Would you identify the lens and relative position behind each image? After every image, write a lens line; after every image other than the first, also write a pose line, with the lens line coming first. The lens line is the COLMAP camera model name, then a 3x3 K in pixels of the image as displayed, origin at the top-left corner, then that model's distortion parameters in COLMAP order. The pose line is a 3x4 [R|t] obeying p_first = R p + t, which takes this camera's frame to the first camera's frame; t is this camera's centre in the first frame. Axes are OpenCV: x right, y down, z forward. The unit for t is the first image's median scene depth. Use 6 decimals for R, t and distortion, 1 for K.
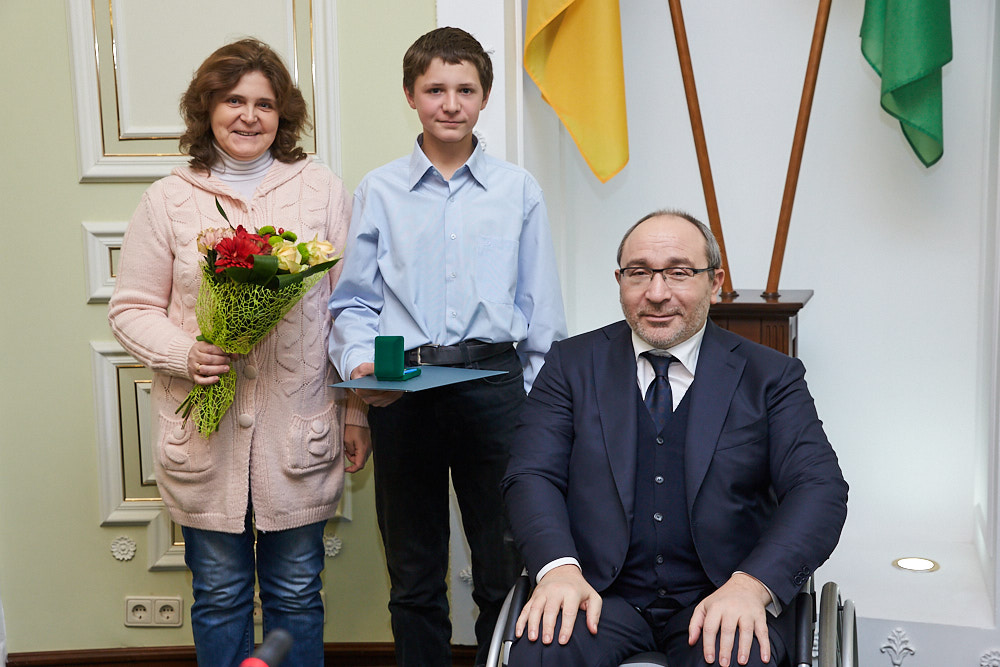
lens RADIAL K [[1541.7, 0, 499.8], [0, 1541.7, 335.0], [0, 0, 1]] dist [0.045912, 0.000000]
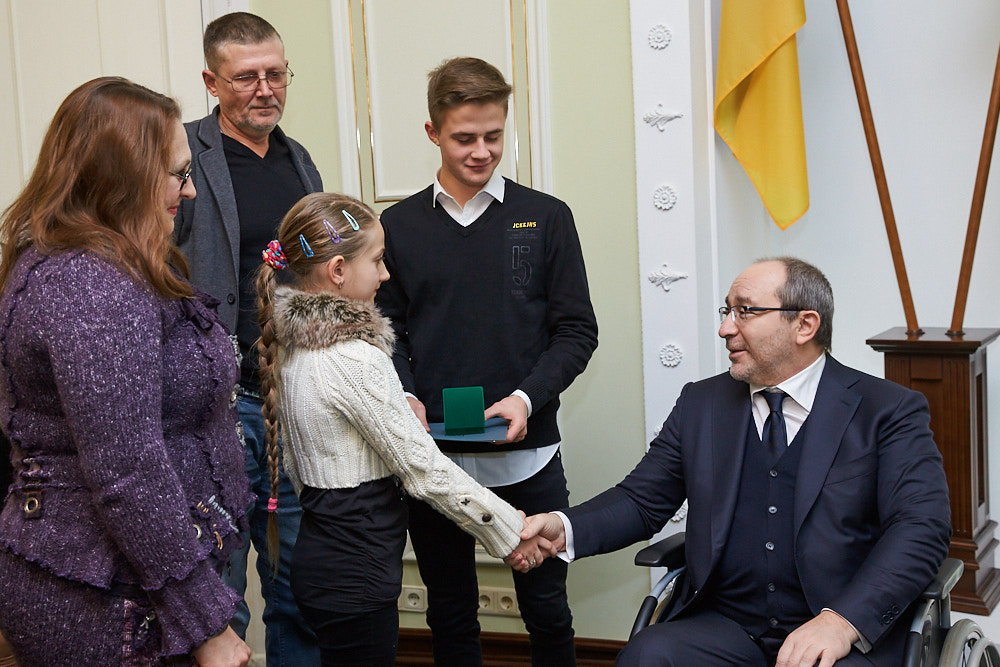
lens RADIAL K [[1237.1, 0, 501.6], [0, 1237.1, 331.1], [0, 0, 1]] dist [0.001877, 0.000000]
pose [[0.963094, 0.002385, -0.269153, 0.152581], [-0.008962, 0.999690, -0.023210, -0.006780], [0.269014, 0.024766, 0.962818, 0.140568]]
